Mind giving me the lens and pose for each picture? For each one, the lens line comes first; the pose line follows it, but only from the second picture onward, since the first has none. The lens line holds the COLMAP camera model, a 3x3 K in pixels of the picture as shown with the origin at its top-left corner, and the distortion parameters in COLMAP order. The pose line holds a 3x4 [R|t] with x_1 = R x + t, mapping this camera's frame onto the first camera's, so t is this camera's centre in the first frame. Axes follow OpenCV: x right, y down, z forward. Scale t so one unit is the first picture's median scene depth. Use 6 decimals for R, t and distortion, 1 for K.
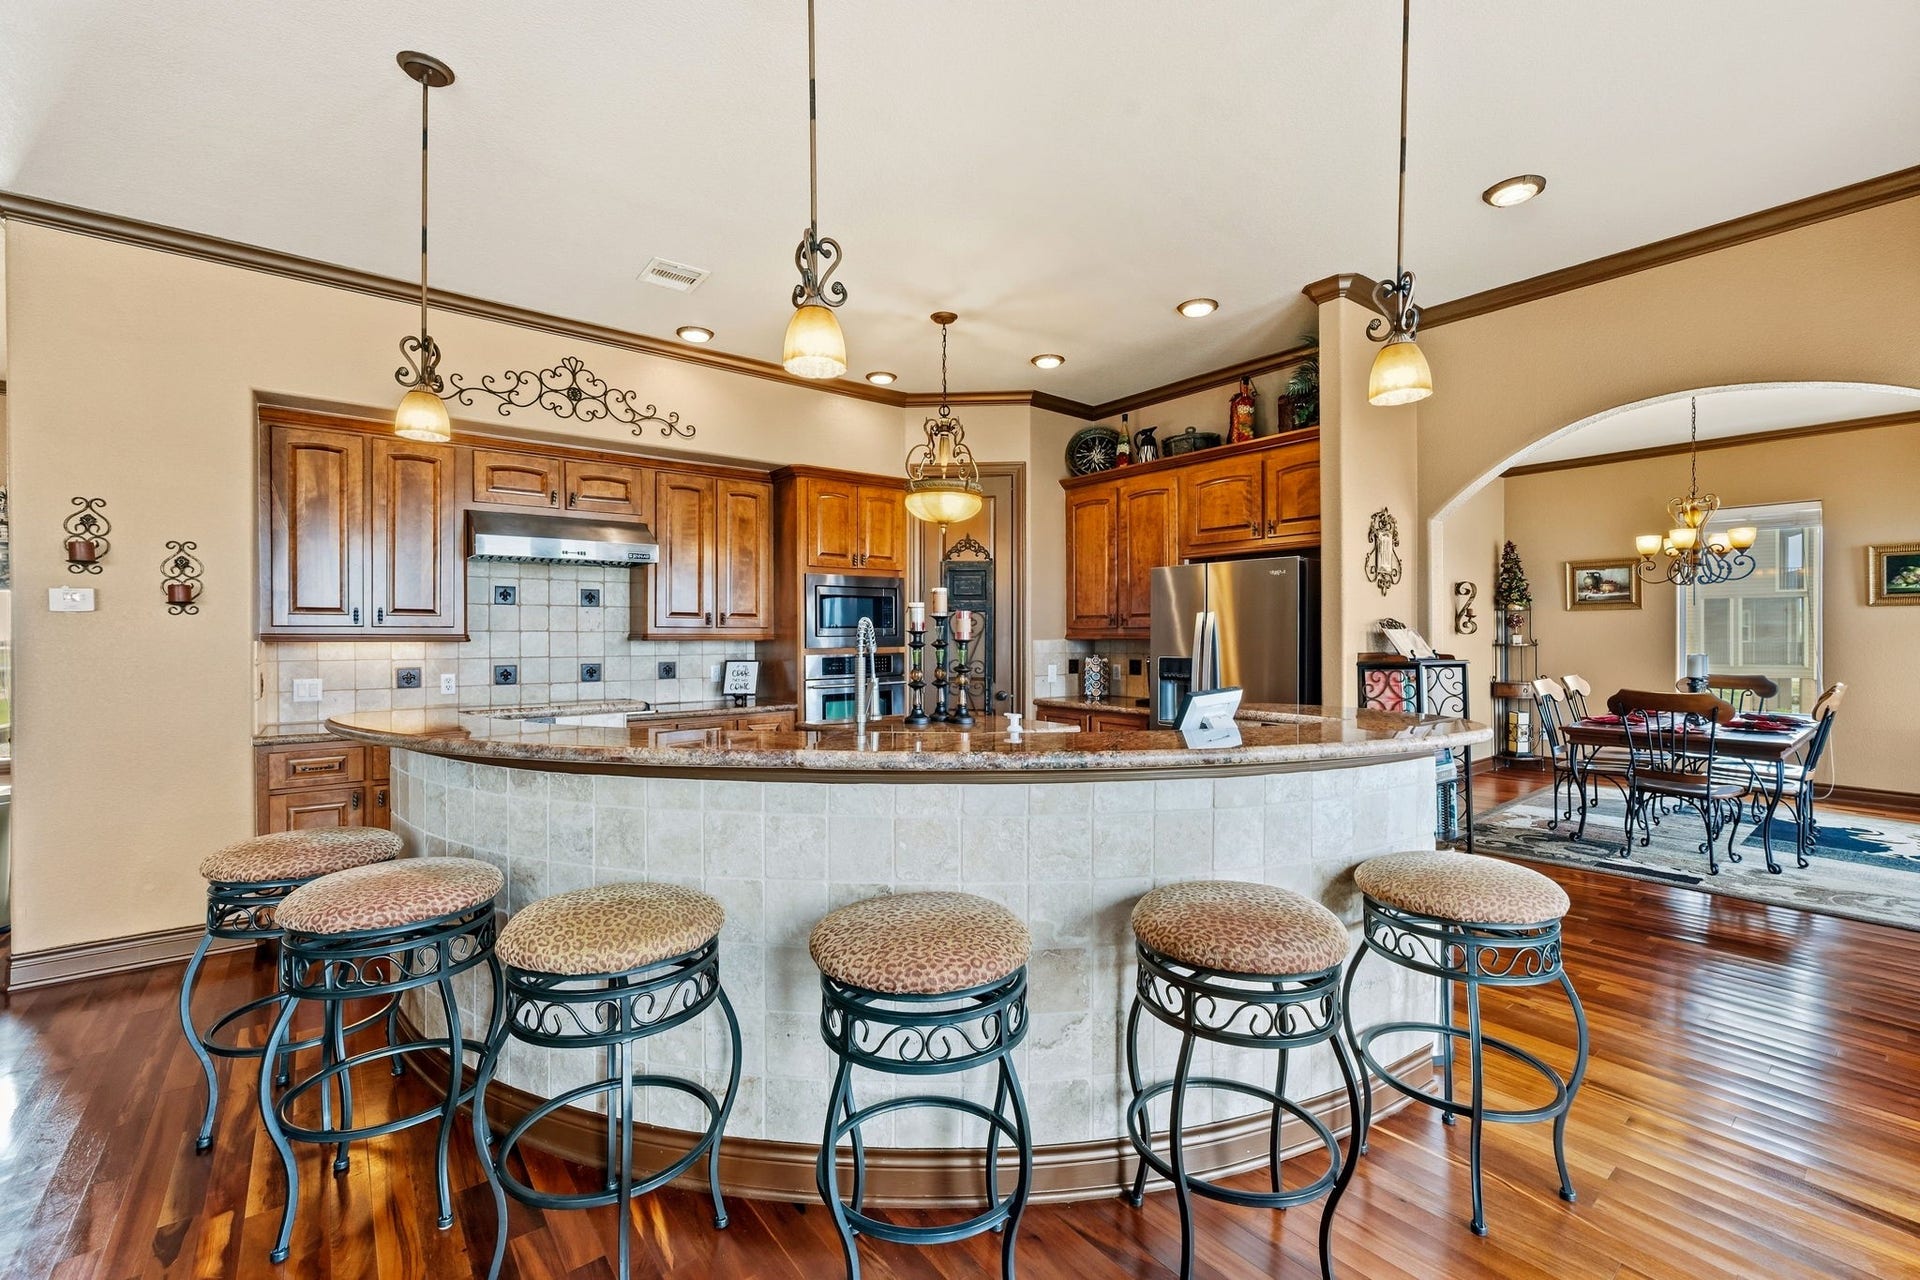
lens RADIAL K [[794.8, 0, 958.5], [0, 794.8, 630.4], [0, 0, 1]] dist [-0.000027, 0.000031]
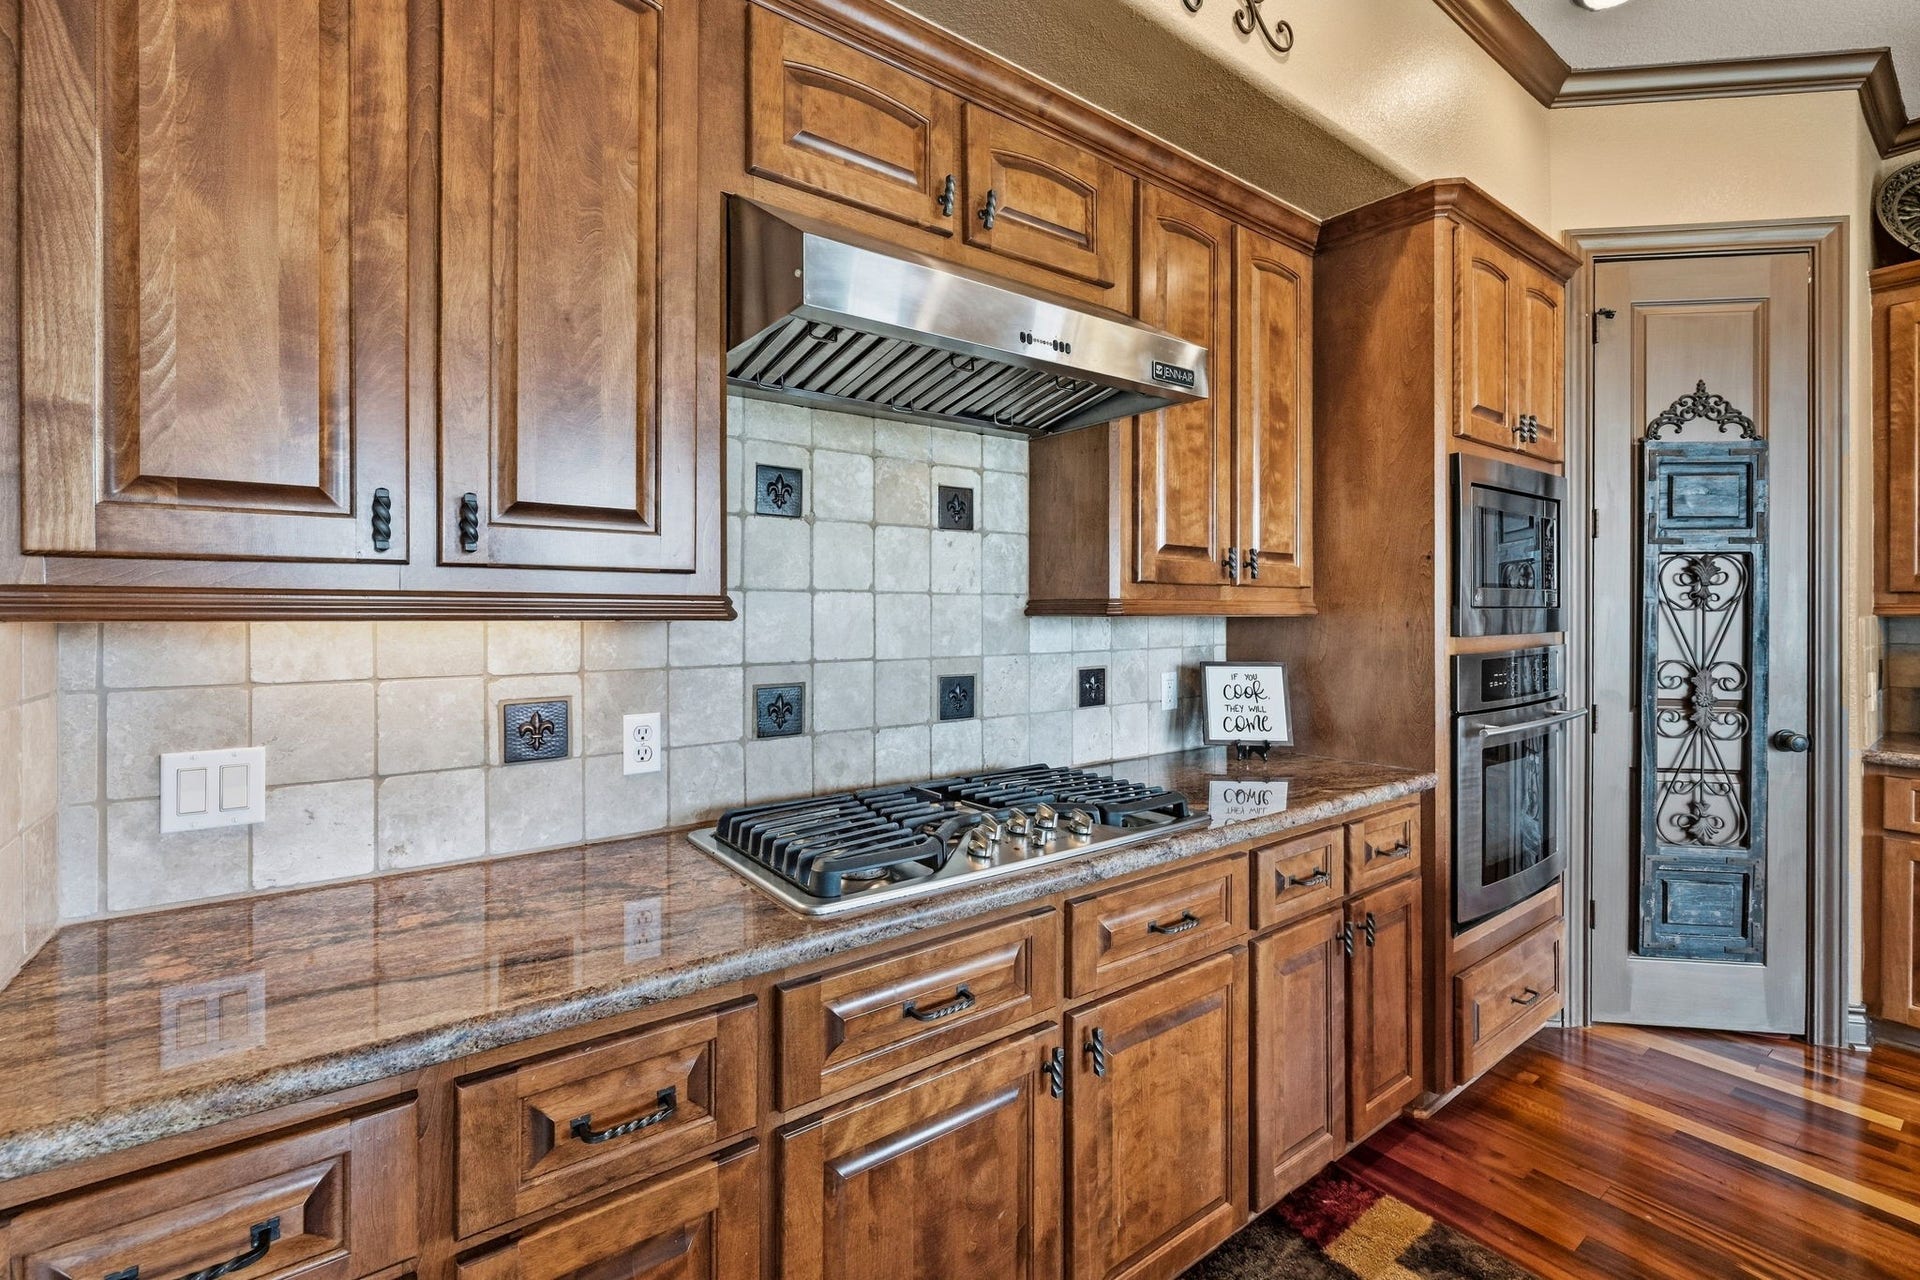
lens RADIAL K [[834.9, 0, 967.9], [0, 834.9, 609.1], [0, 0, 1]] dist [-0.008963, -0.000162]
pose [[0.999783, 0.001680, -0.020787, -0.496796], [-0.001584, 0.999988, 0.004627, 0.008264], [0.020795, -0.004593, 0.999773, 0.648855]]
